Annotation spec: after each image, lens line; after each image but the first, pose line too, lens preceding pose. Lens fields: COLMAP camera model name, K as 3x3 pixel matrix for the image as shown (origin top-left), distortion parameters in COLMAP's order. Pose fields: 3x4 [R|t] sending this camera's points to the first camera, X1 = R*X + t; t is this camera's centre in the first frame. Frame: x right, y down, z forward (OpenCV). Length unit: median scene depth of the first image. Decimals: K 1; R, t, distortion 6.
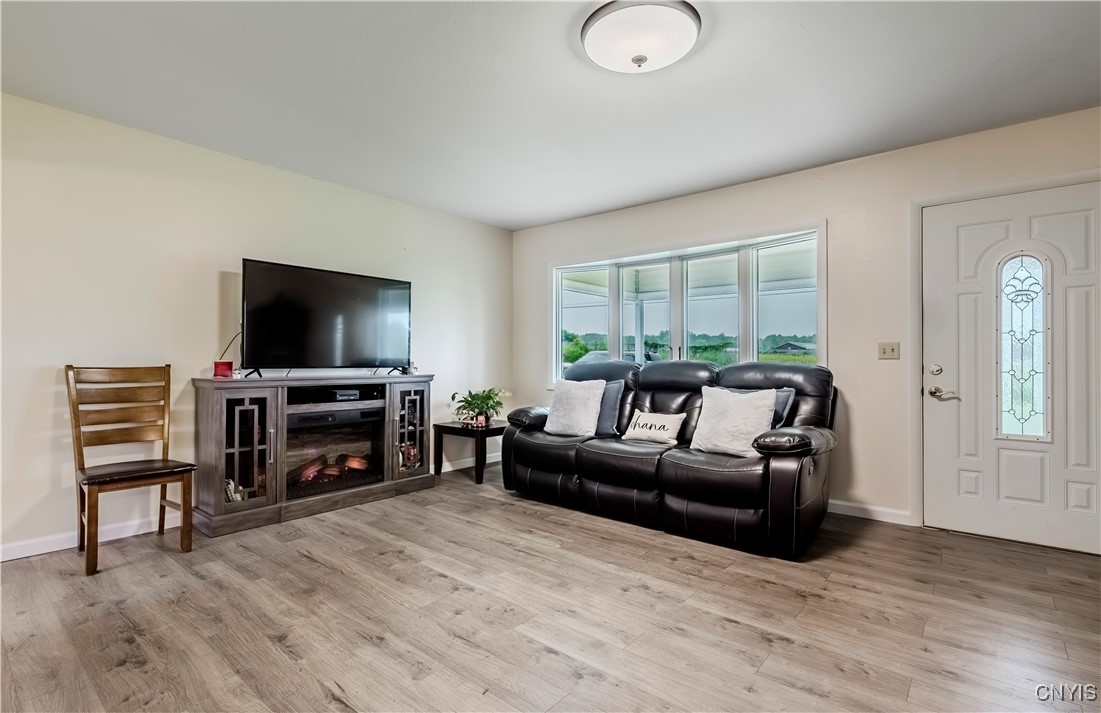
lens RADIAL K [[530.4, 0, 550.1], [0, 530.4, 360.0], [0, 0, 1]] dist [0.000065, -0.000381]
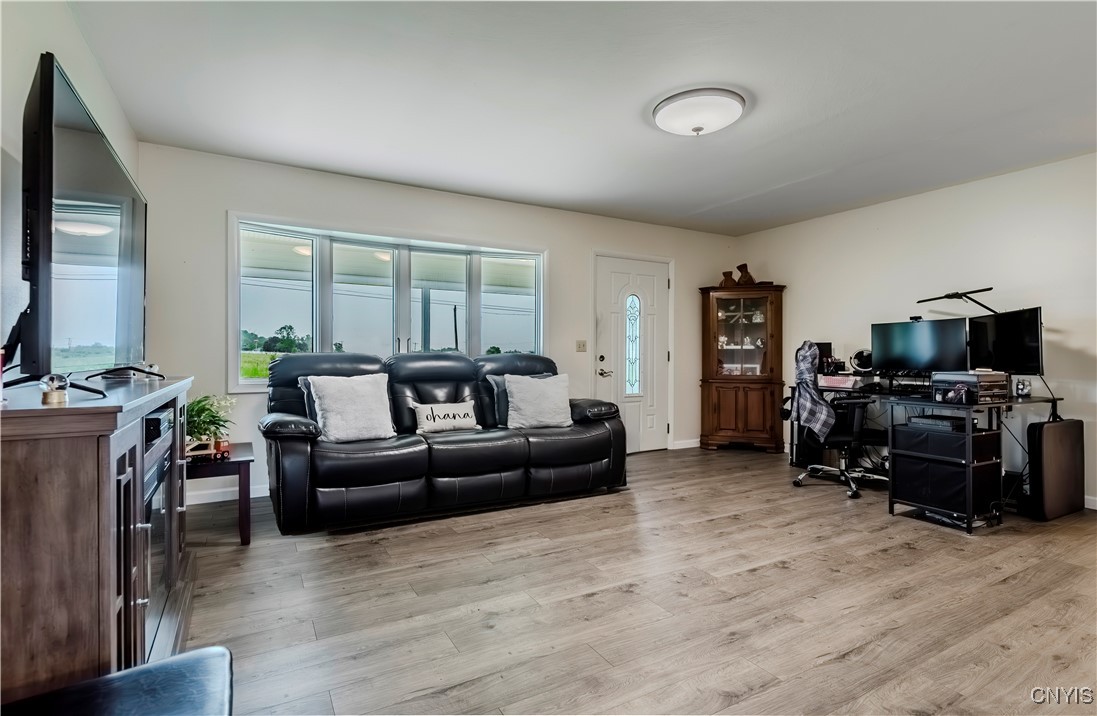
lens RADIAL K [[528.4, 0, 544.0], [0, 528.4, 352.6], [0, 0, 1]] dist [0.000065, -0.000381]
pose [[0.341038, 0.003095, 0.940044, -0.875216], [-0.003345, 0.999992, -0.002079, 0.005239], [-0.940043, -0.002435, 0.341046, 0.642034]]
